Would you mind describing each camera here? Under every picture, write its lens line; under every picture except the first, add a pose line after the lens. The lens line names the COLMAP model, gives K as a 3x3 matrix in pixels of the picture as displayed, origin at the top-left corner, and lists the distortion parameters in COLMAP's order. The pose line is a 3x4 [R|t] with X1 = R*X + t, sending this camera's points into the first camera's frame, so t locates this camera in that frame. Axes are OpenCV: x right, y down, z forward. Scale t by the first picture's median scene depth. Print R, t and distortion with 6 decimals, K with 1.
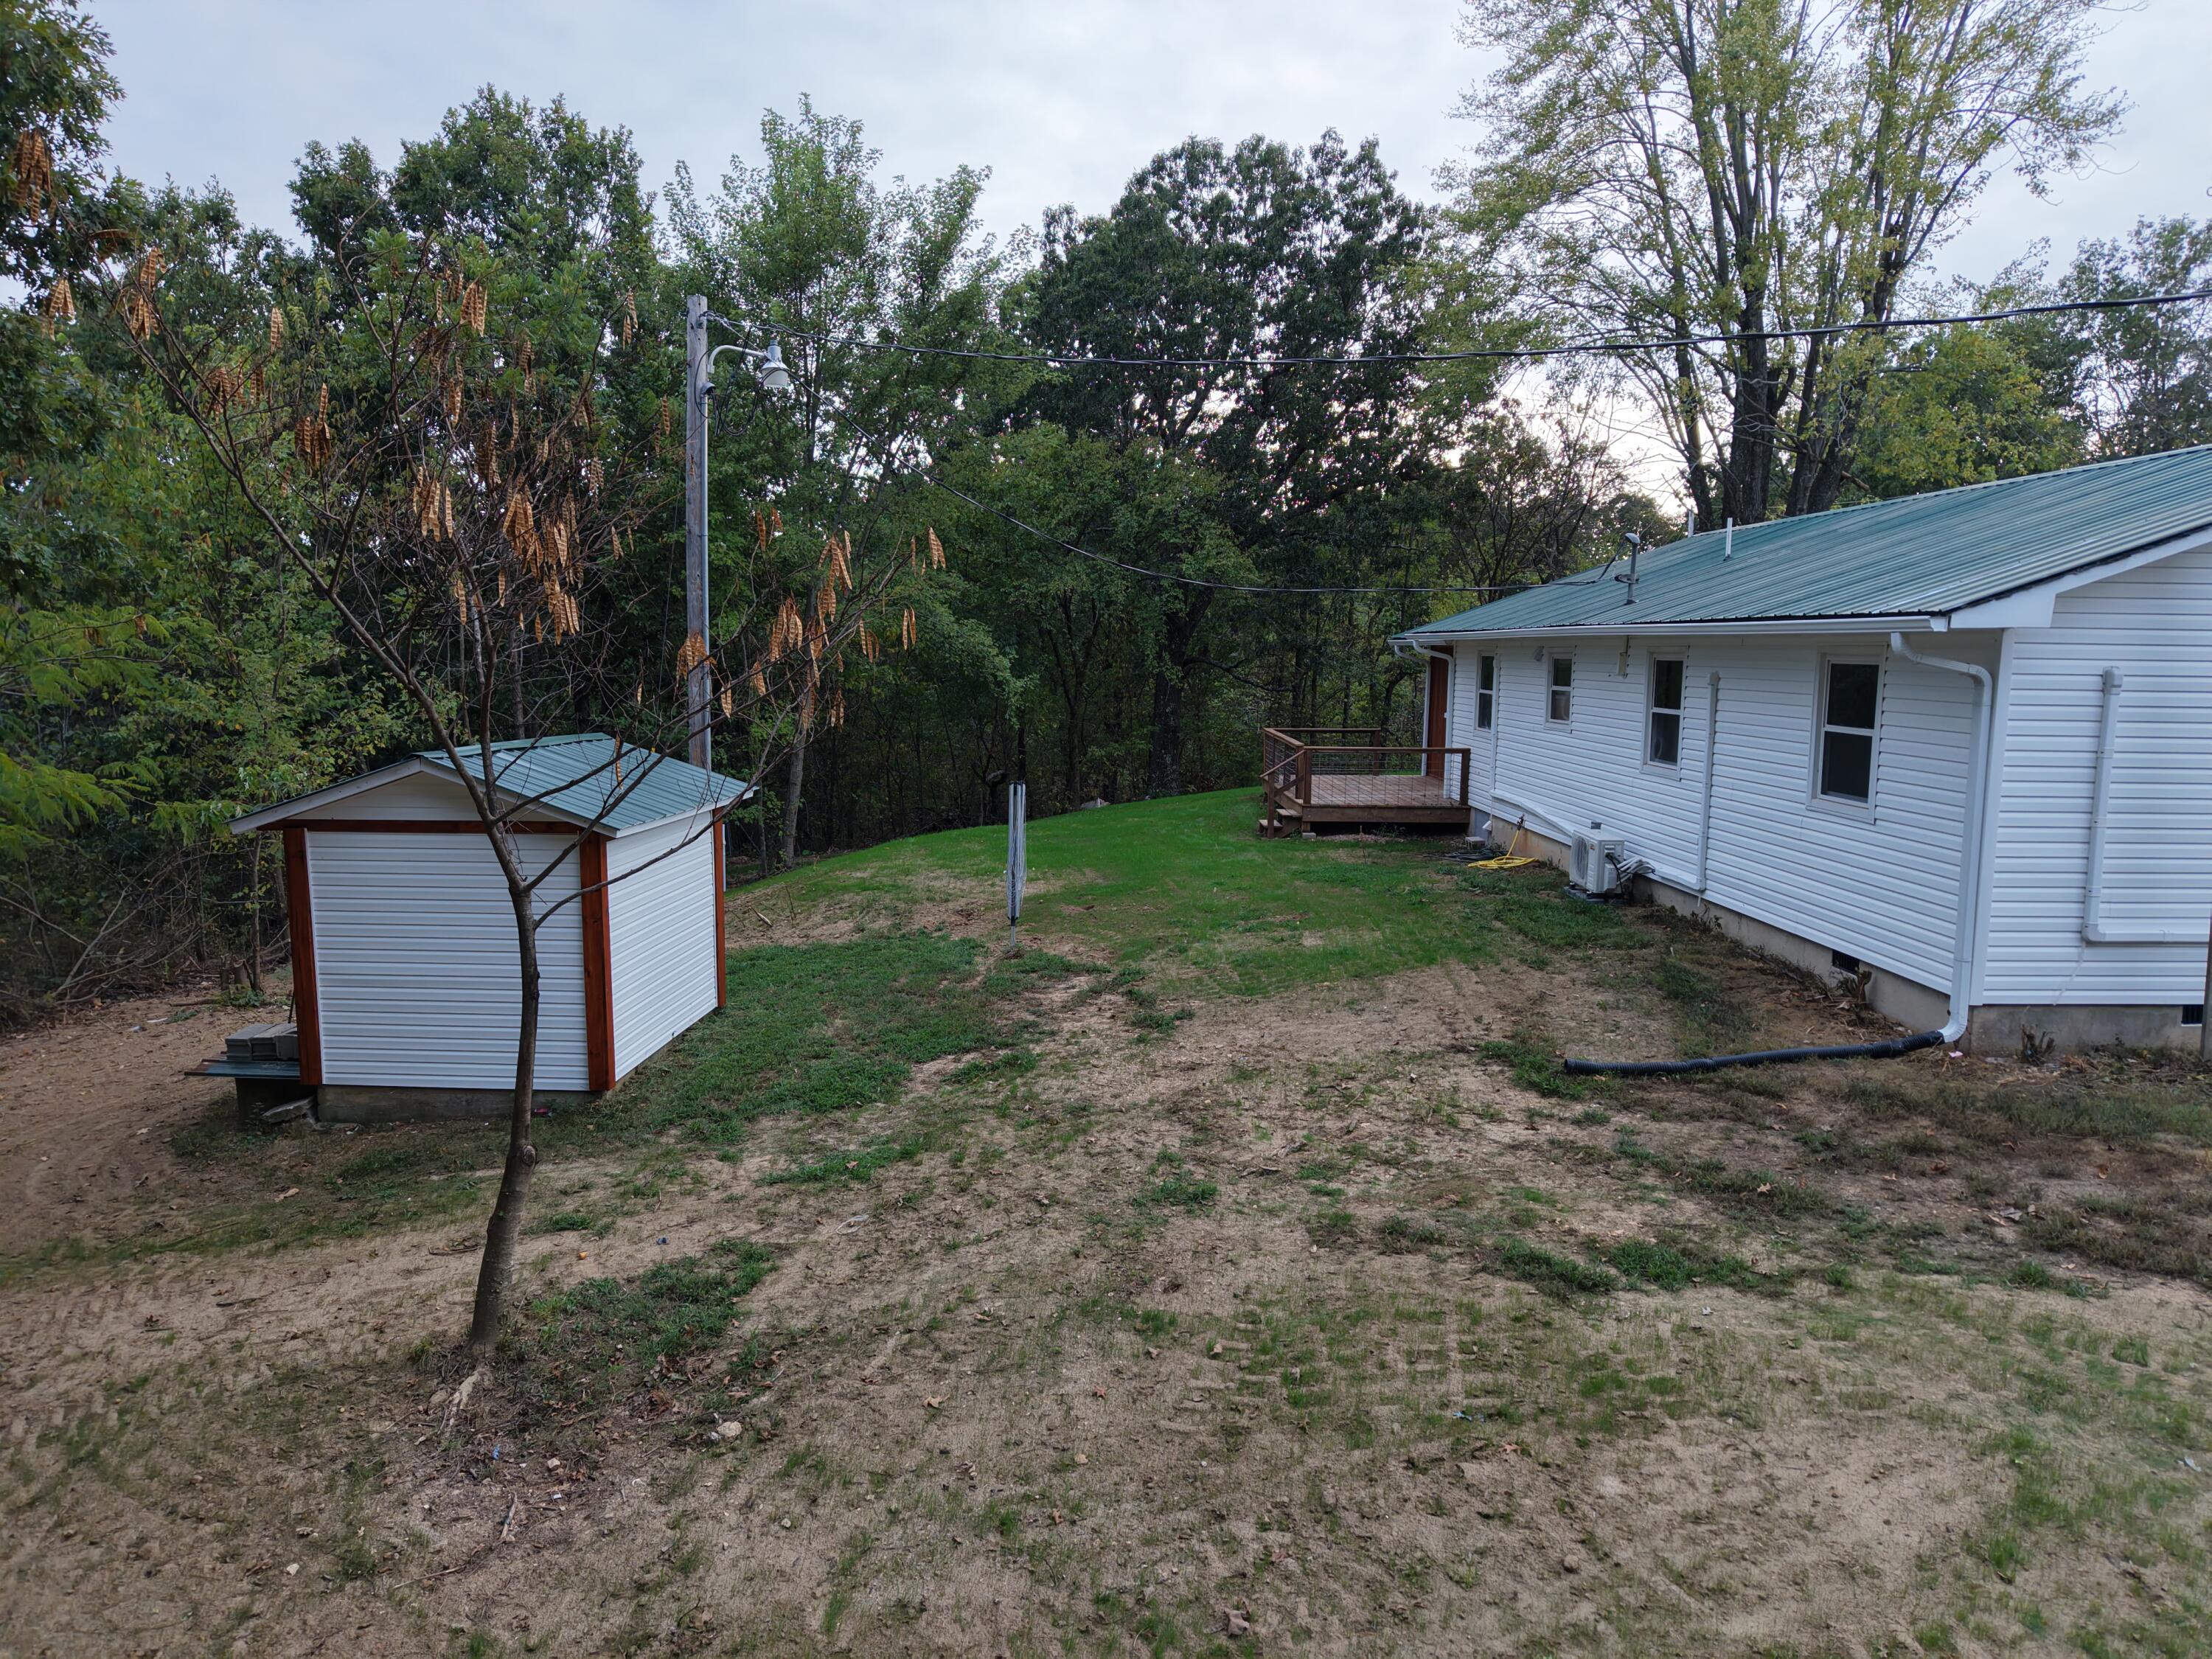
lens RADIAL K [[1486.5, 0, 1097.2], [0, 1486.5, 846.5], [0, 0, 1]] dist [0.023278, -0.025712]
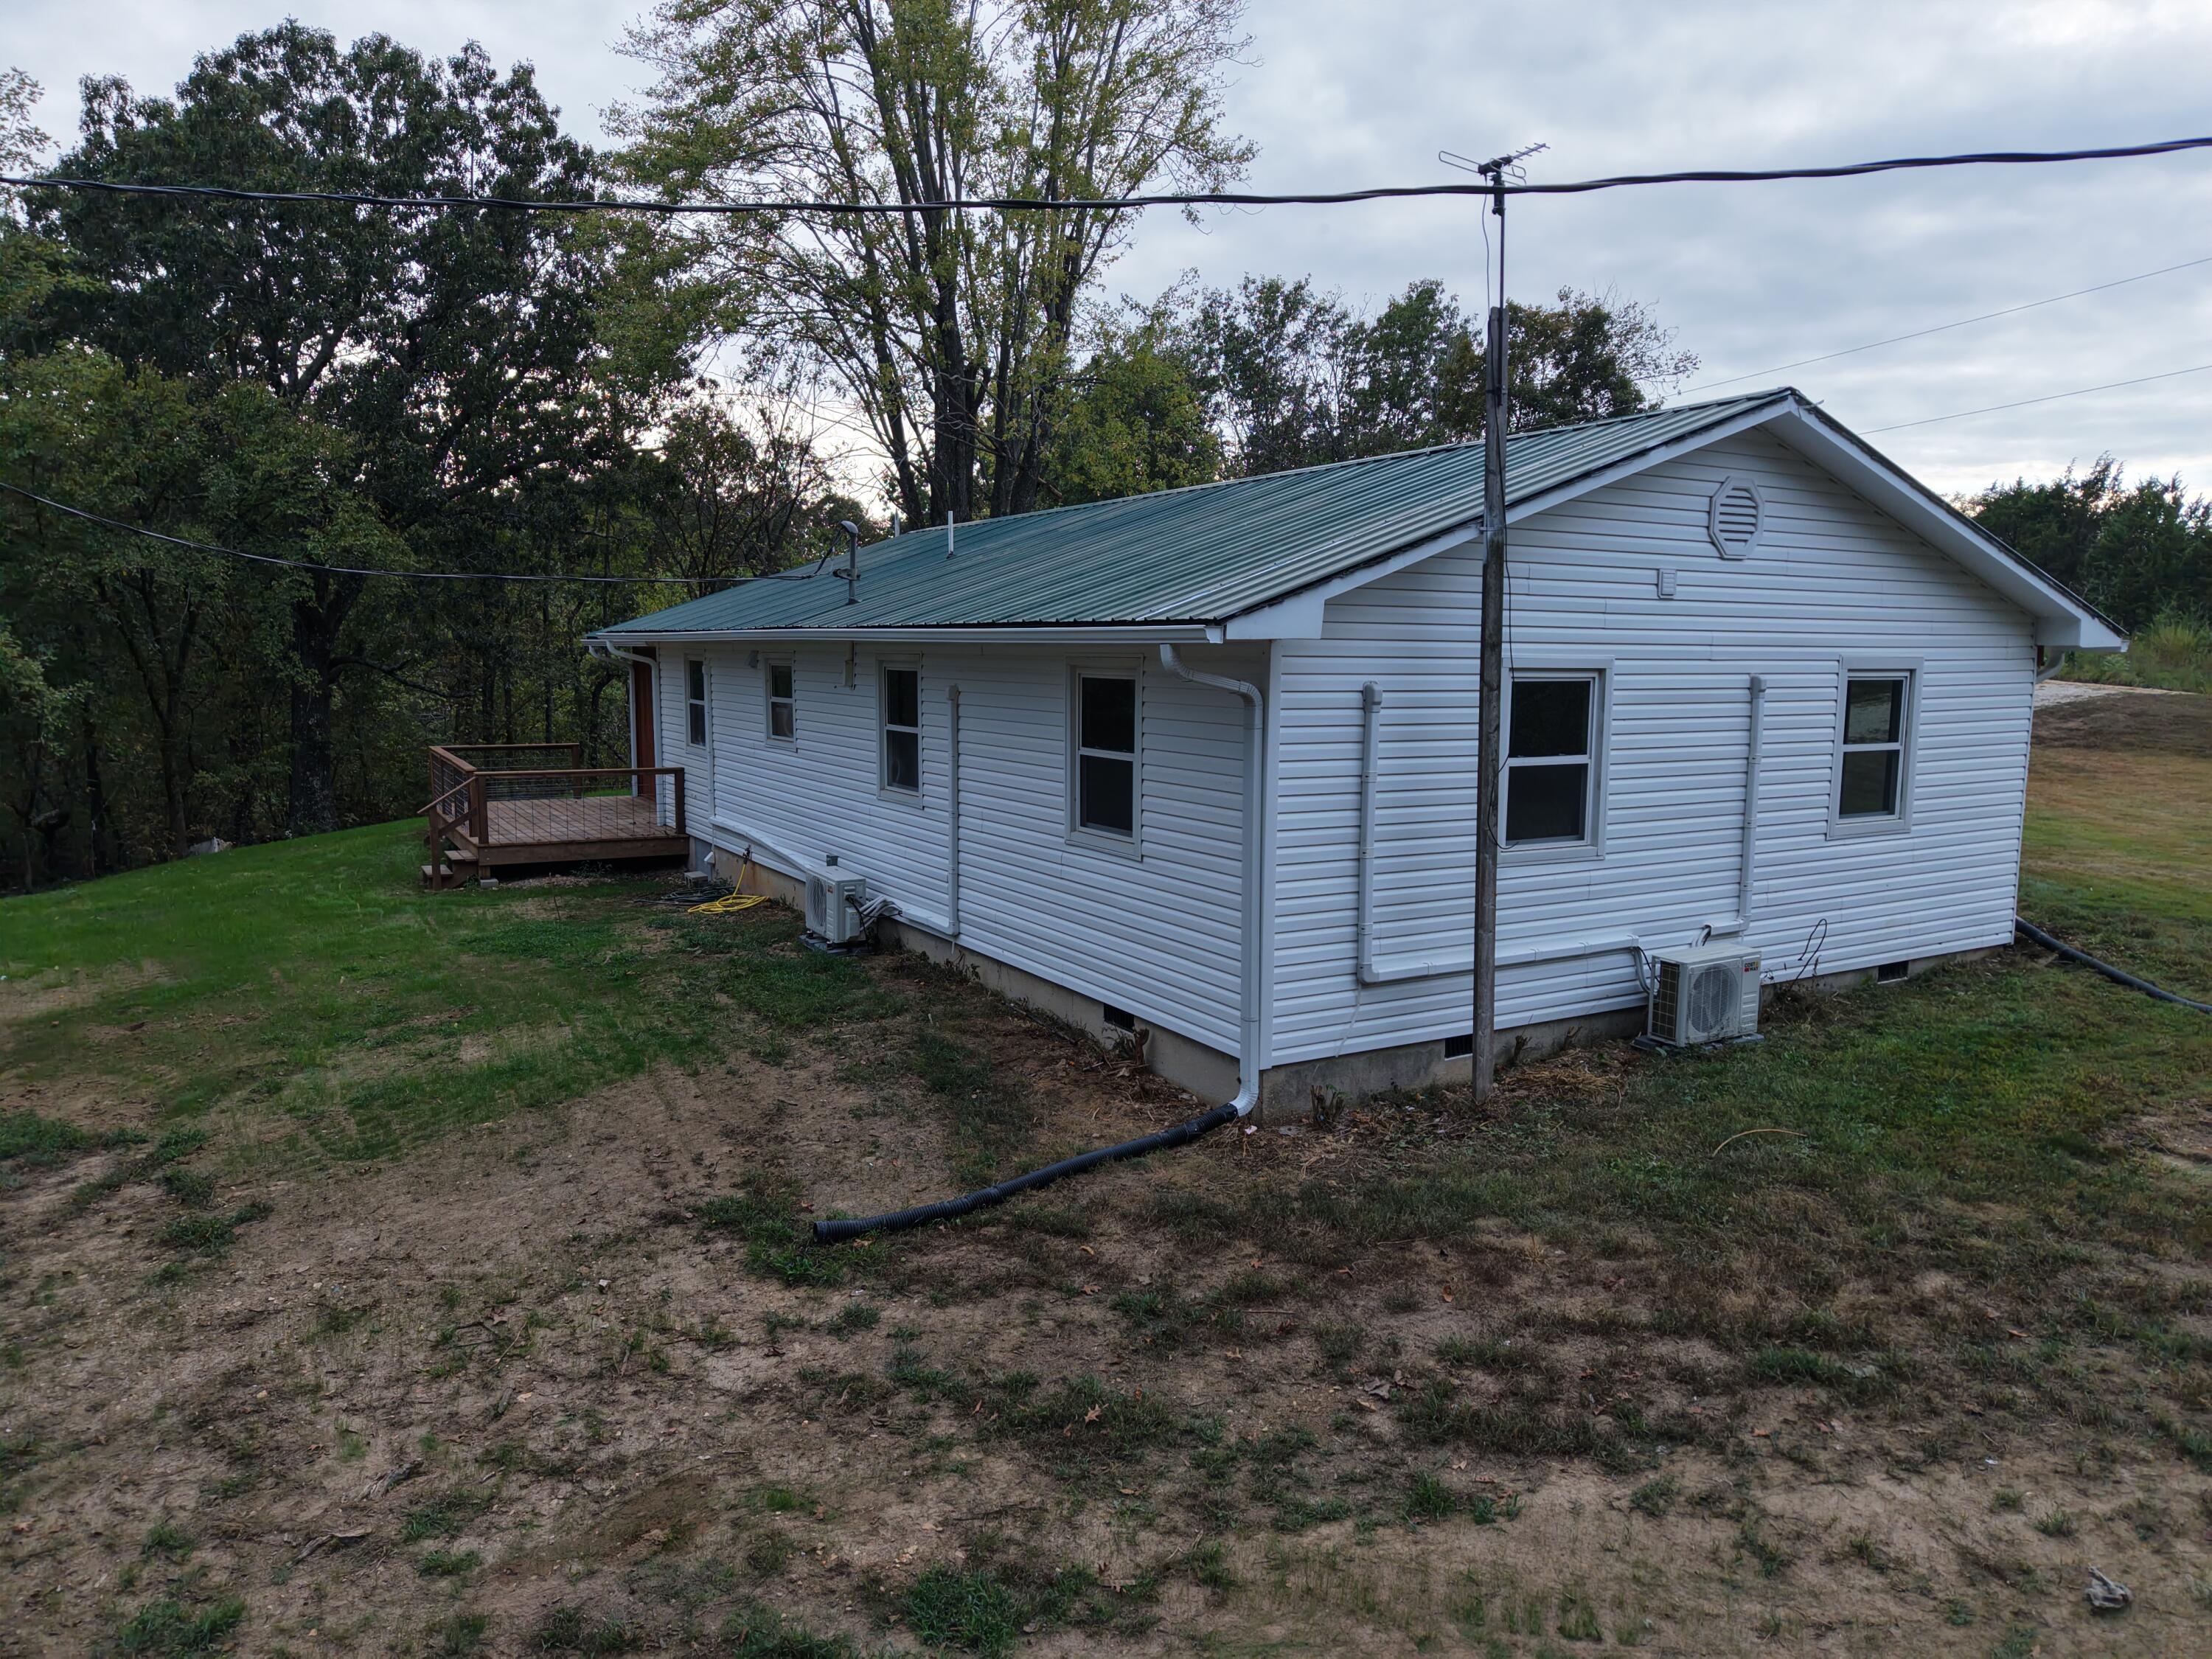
lens RADIAL K [[1486.5, 0, 1125.9], [0, 1486.5, 833.6], [0, 0, 1]] dist [0.023278, -0.025712]
pose [[0.865969, -0.062392, 0.496191, 0.062066], [0.065354, 0.997797, 0.011407, -0.030704], [-0.495810, 0.022550, 0.868138, 0.185947]]
